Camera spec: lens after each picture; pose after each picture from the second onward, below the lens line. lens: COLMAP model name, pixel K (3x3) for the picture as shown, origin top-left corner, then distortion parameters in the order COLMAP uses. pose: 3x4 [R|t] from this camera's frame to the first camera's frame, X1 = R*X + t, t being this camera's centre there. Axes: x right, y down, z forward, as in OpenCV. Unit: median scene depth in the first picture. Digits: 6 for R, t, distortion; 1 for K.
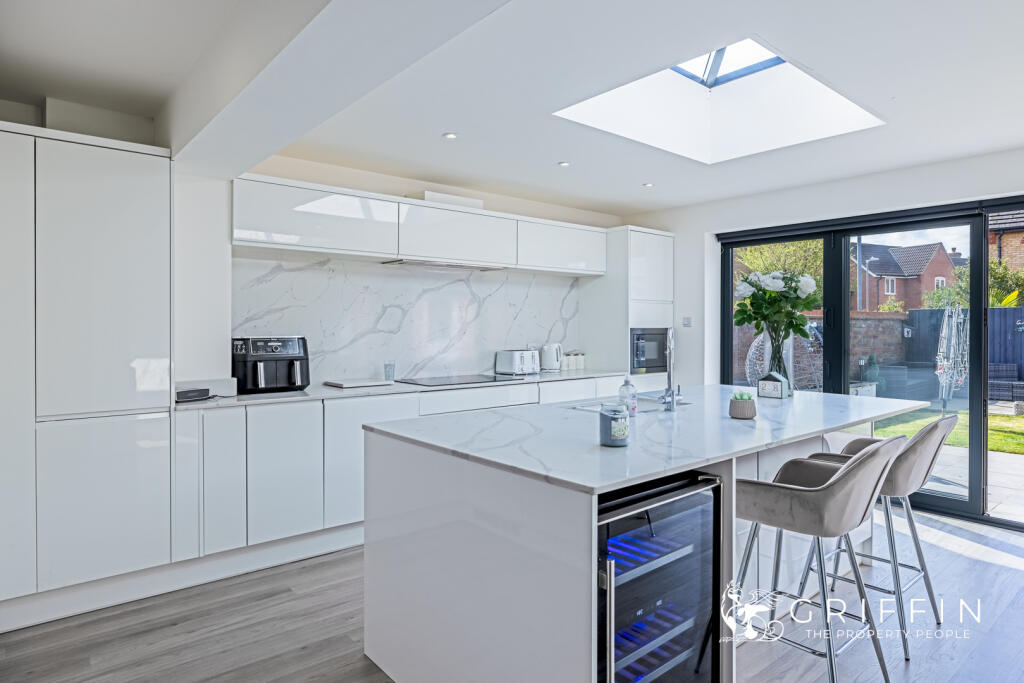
lens RADIAL K [[595.2, 0, 512.6], [0, 595.2, 326.7], [0, 0, 1]] dist [-0.003053, 0.000154]
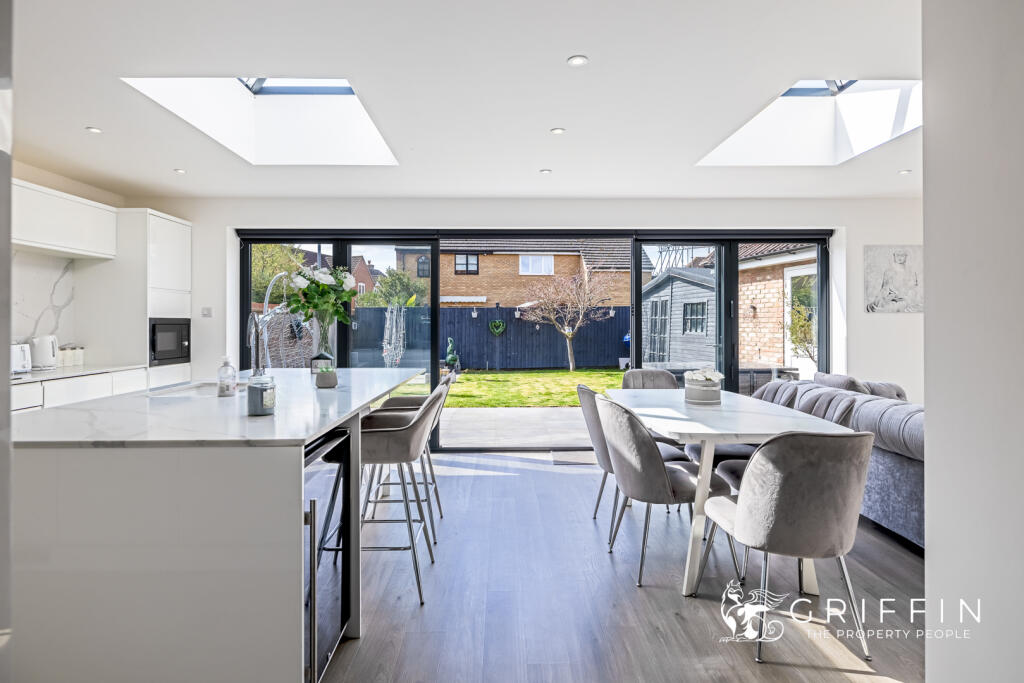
lens RADIAL K [[567.8, 0, 499.1], [0, 567.8, 321.3], [0, 0, 1]] dist [0.001387, 0.000118]
pose [[0.643258, 0.000160, 0.765650, -0.135546], [0.002883, 0.999992, -0.002631, 0.012036], [-0.765644, 0.003900, 0.643252, -0.003486]]
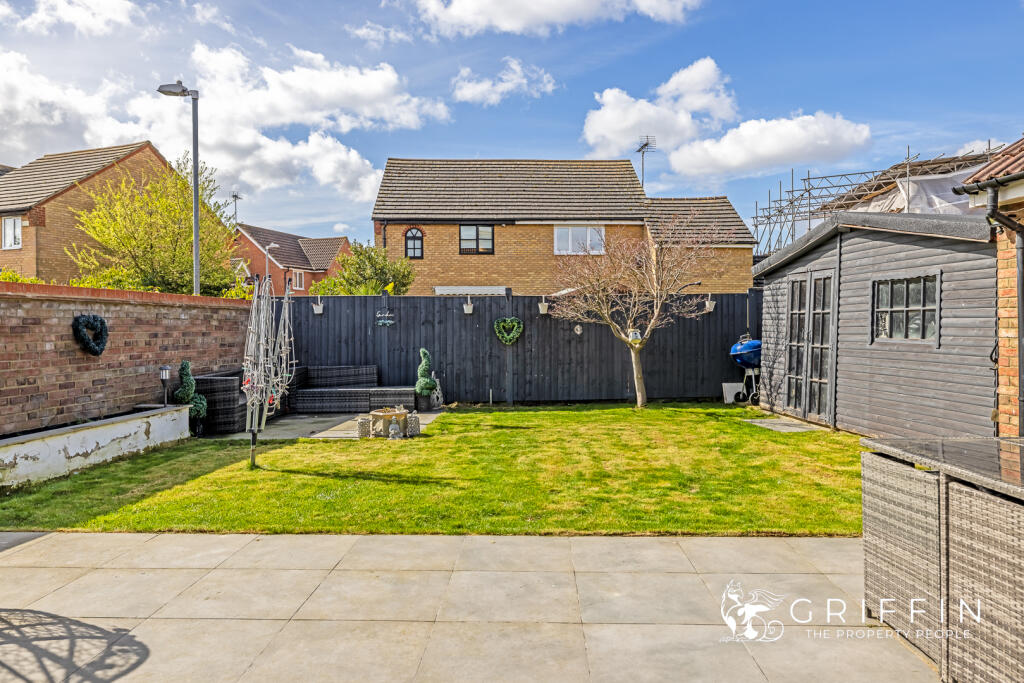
lens RADIAL K [[695.4, 0, 504.0], [0, 695.4, 324.8], [0, 0, 1]] dist [-0.001461, -0.002453]
pose [[0.676820, -0.001201, 0.736147, 0.619686], [0.004666, 0.999986, -0.002658, 0.024716], [-0.736133, 0.005234, 0.676816, 0.533757]]
